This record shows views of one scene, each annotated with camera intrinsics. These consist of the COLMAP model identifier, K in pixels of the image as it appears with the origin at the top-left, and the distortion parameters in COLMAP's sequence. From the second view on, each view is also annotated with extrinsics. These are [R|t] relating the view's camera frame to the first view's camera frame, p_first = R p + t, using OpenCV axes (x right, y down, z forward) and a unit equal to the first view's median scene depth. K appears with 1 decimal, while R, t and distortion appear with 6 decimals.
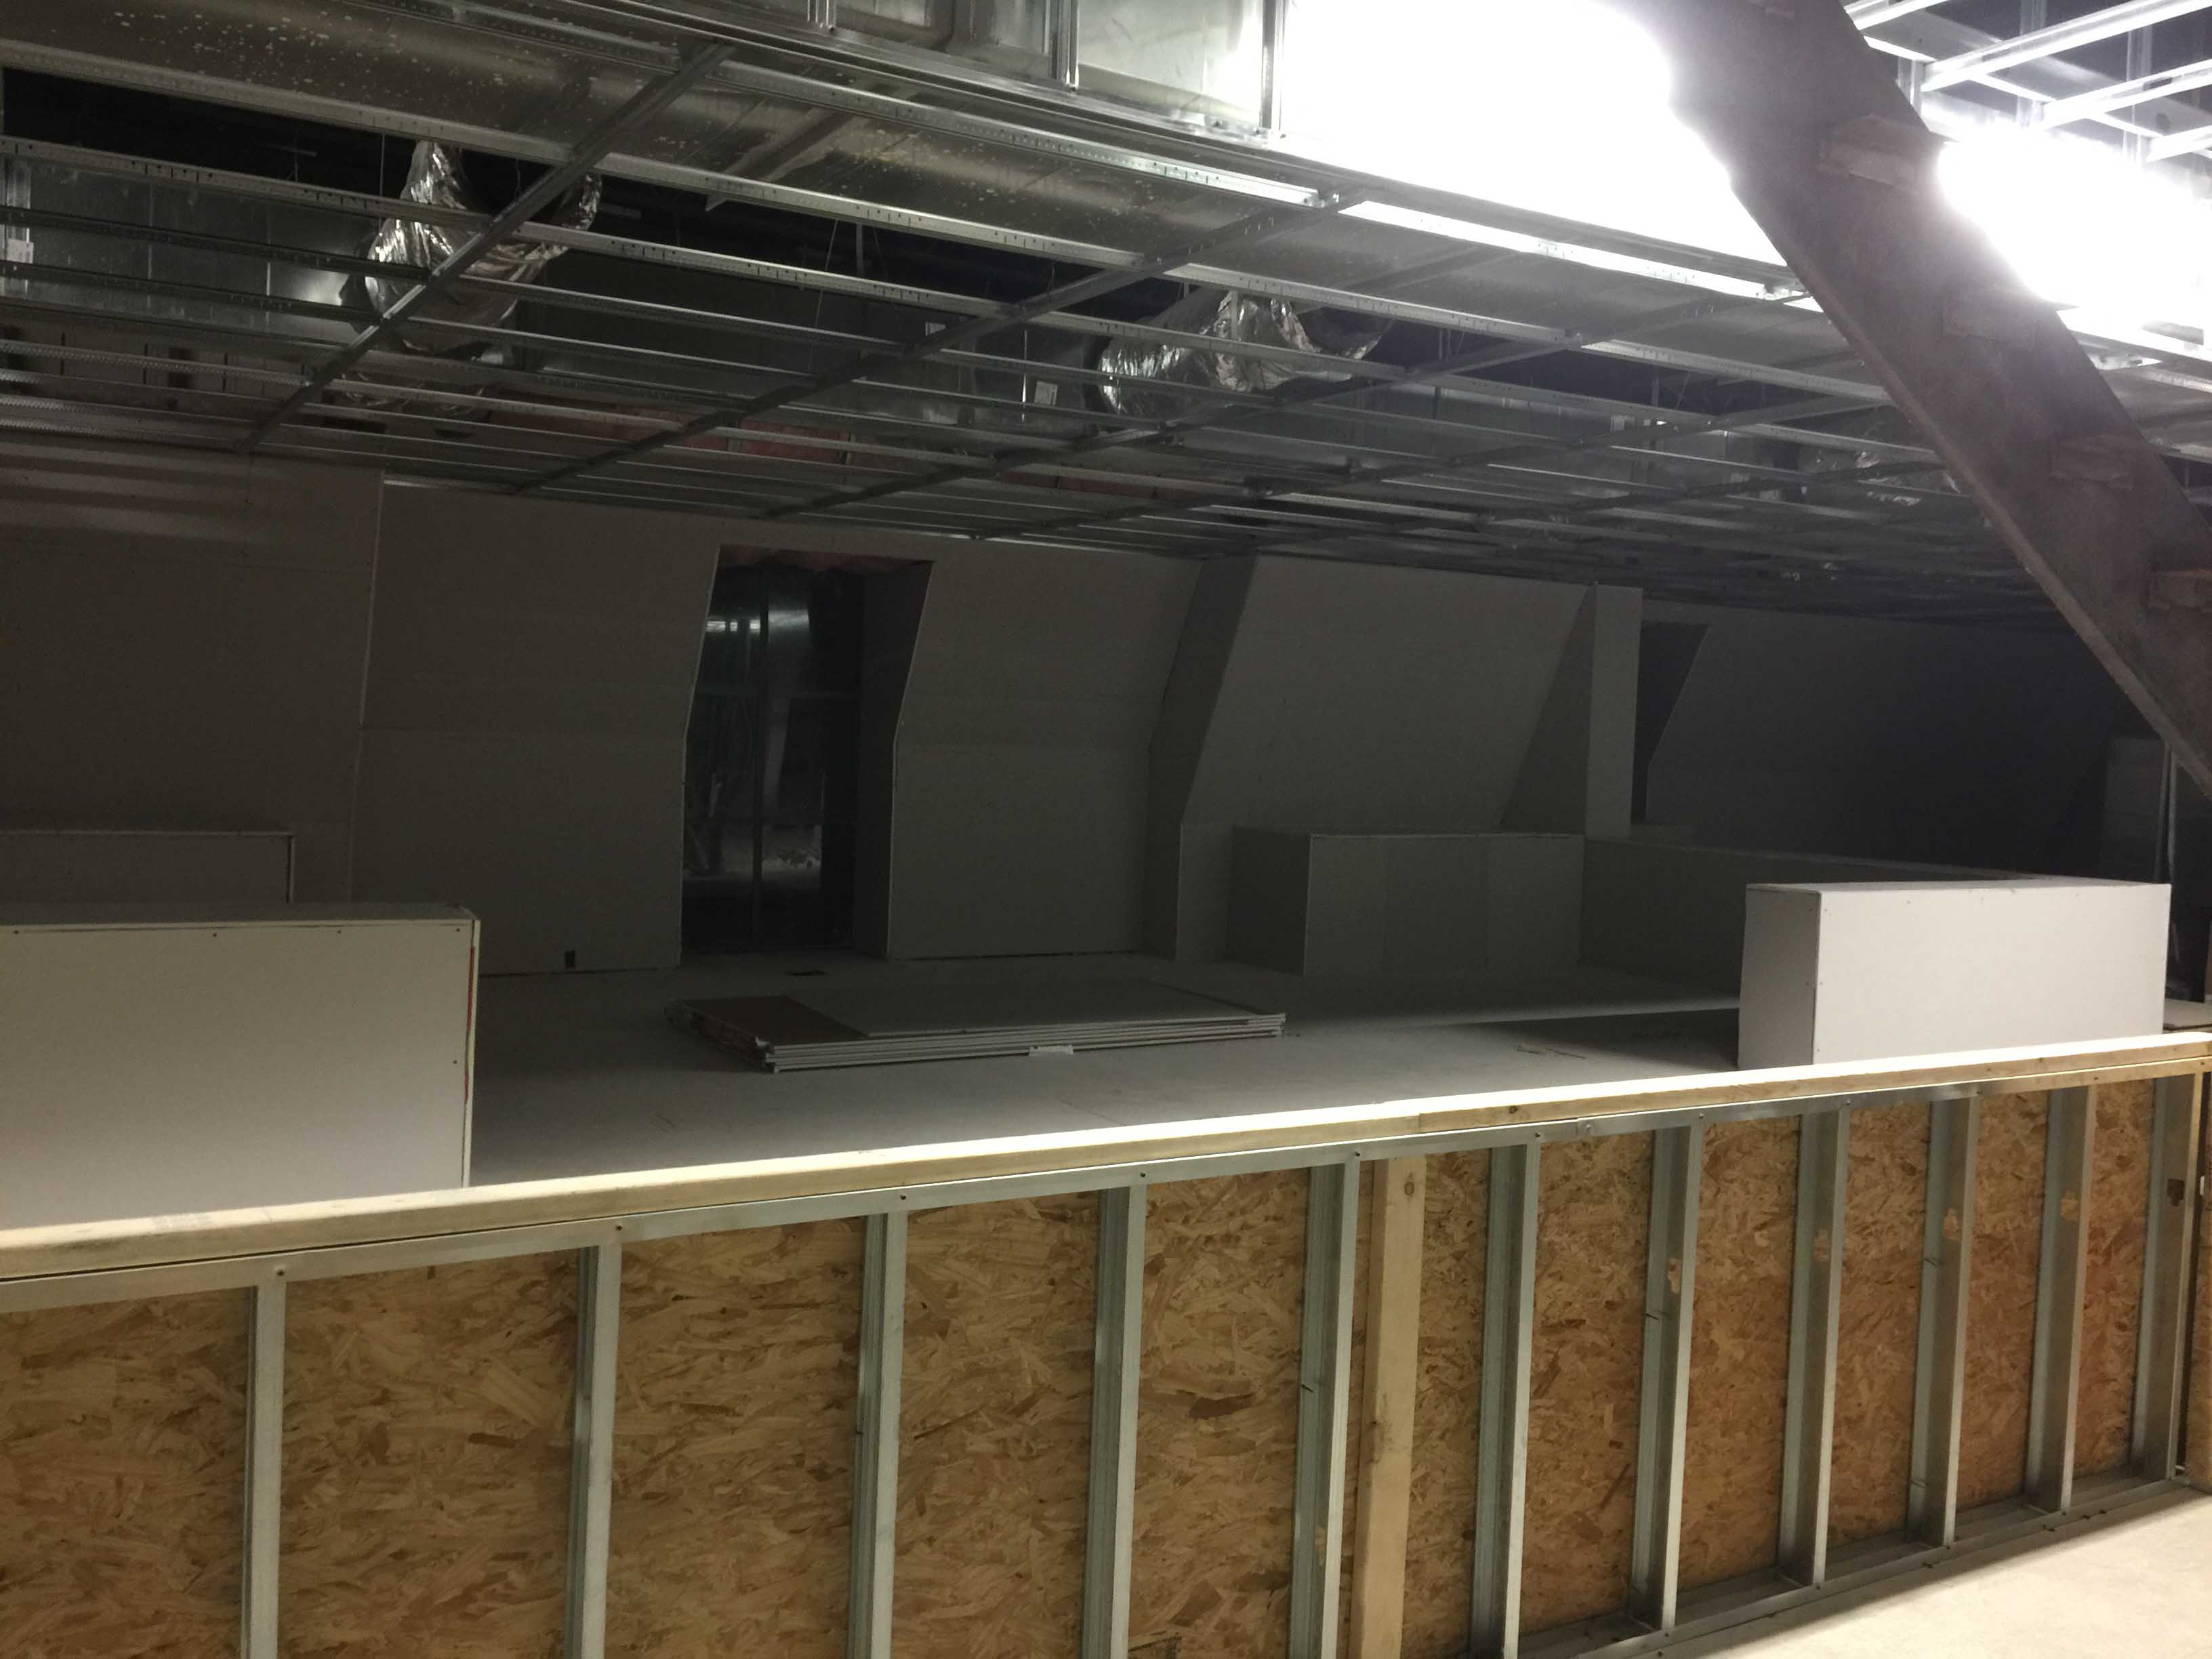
lens RADIAL K [[1884.5, 0, 1112.1], [0, 1884.5, 821.5], [0, 0, 1]] dist [0.072106, -0.102915]
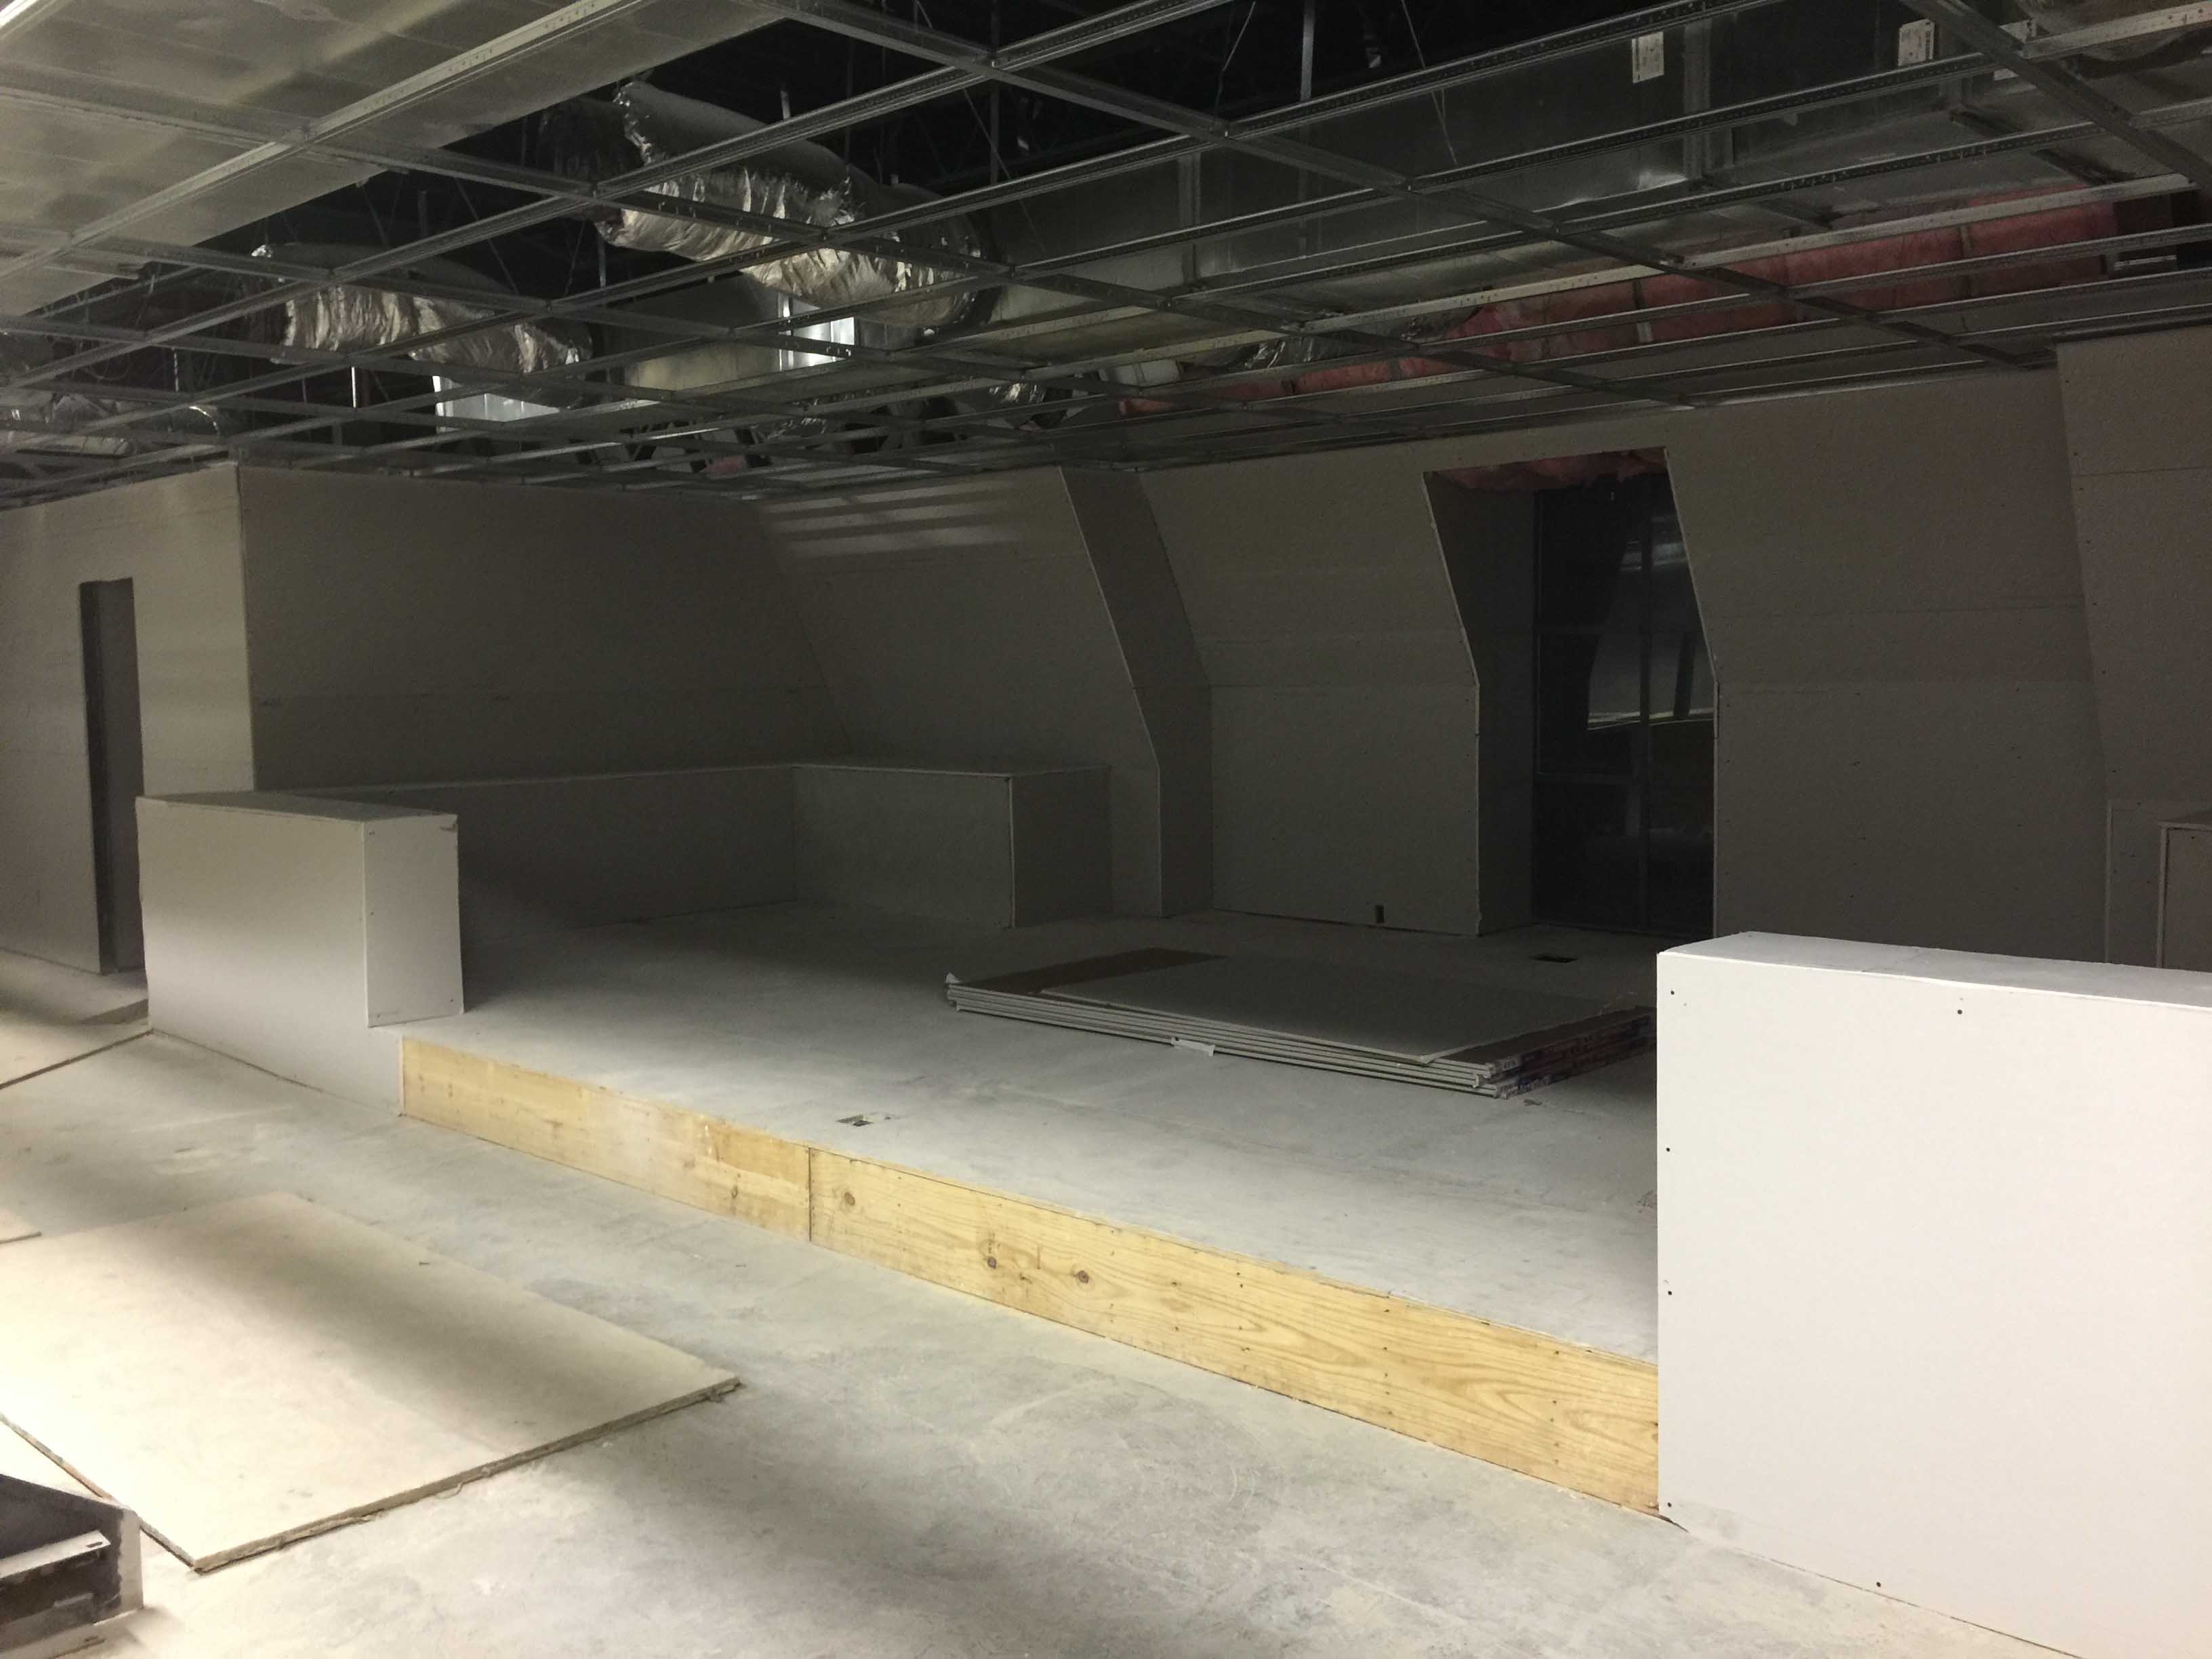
lens RADIAL K [[1884.5, 0, 1112.0], [0, 1884.5, 830.8], [0, 0, 1]] dist [0.072106, -0.102915]
pose [[0.274186, 0.041542, -0.960779, 0.706446], [-0.025927, 0.999023, 0.035797, -0.003327], [0.961327, 0.015096, 0.274995, 0.680329]]
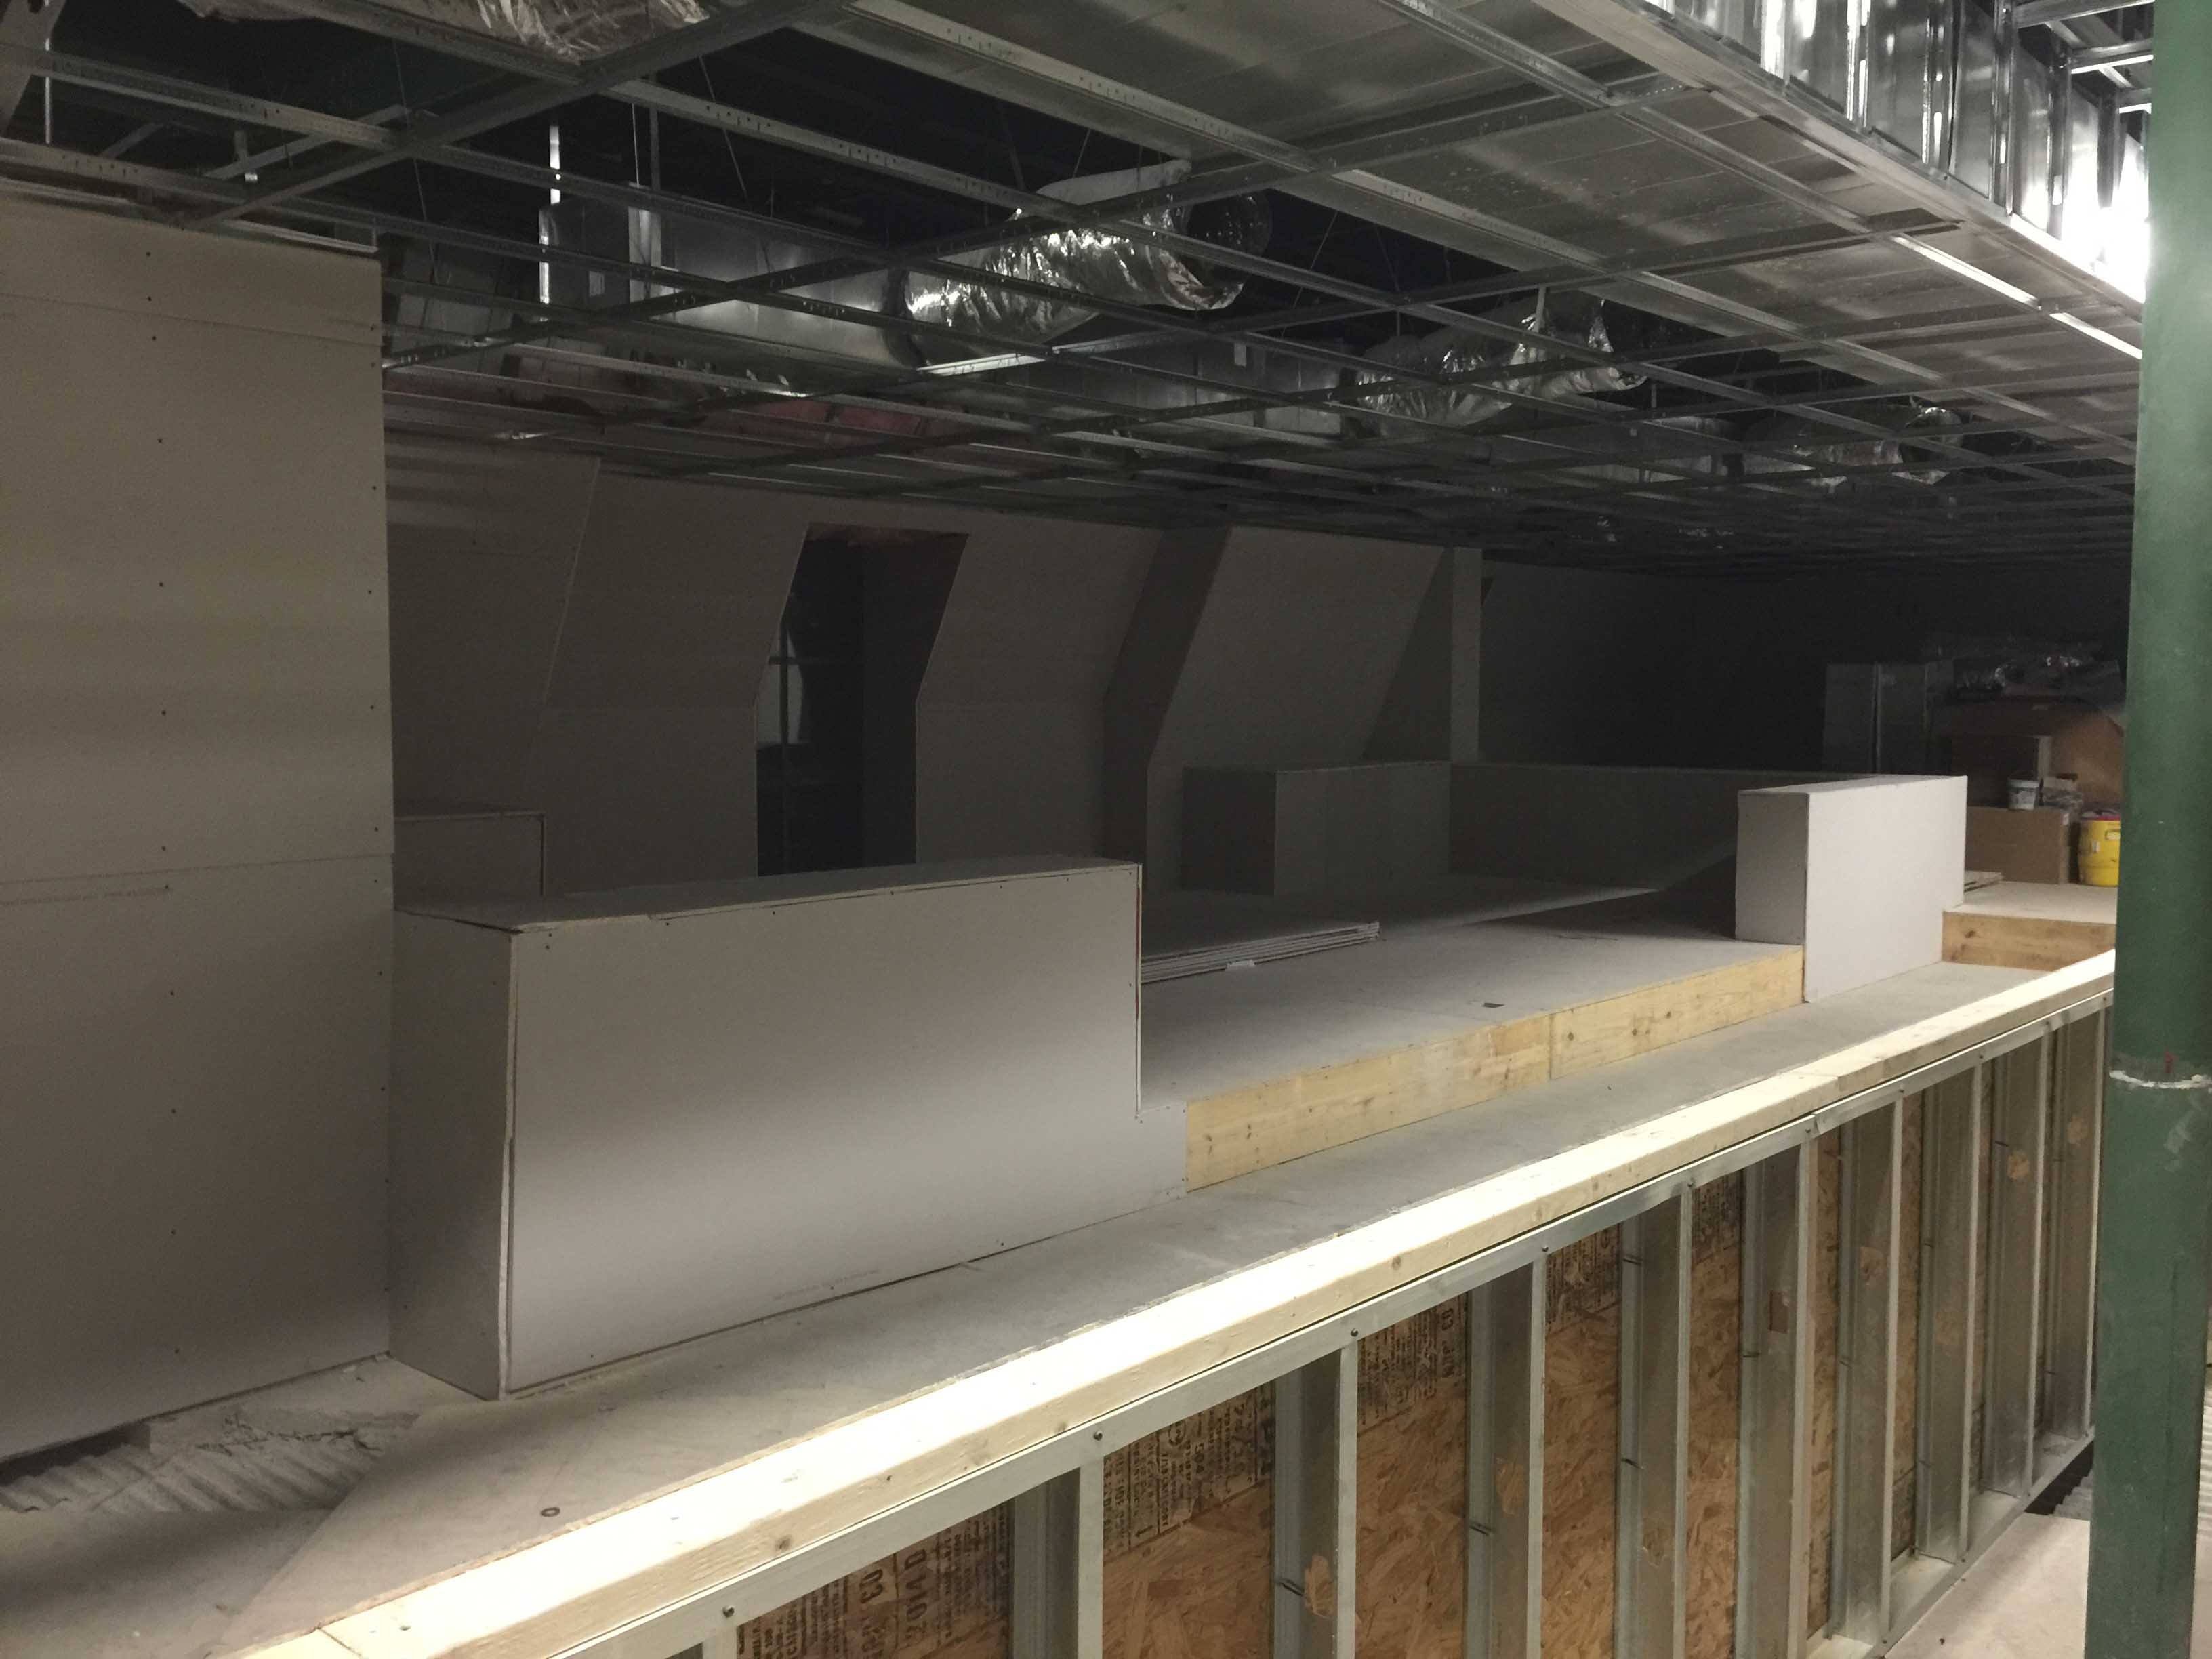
lens RADIAL K [[1884.5, 0, 1103.4], [0, 1884.5, 827.3], [0, 0, 1]] dist [0.072106, -0.102915]
pose [[0.953542, -0.057096, 0.295801, -0.414700], [0.047924, 0.998121, 0.038172, -0.009620], [-0.297425, -0.022223, 0.954486, -0.066415]]
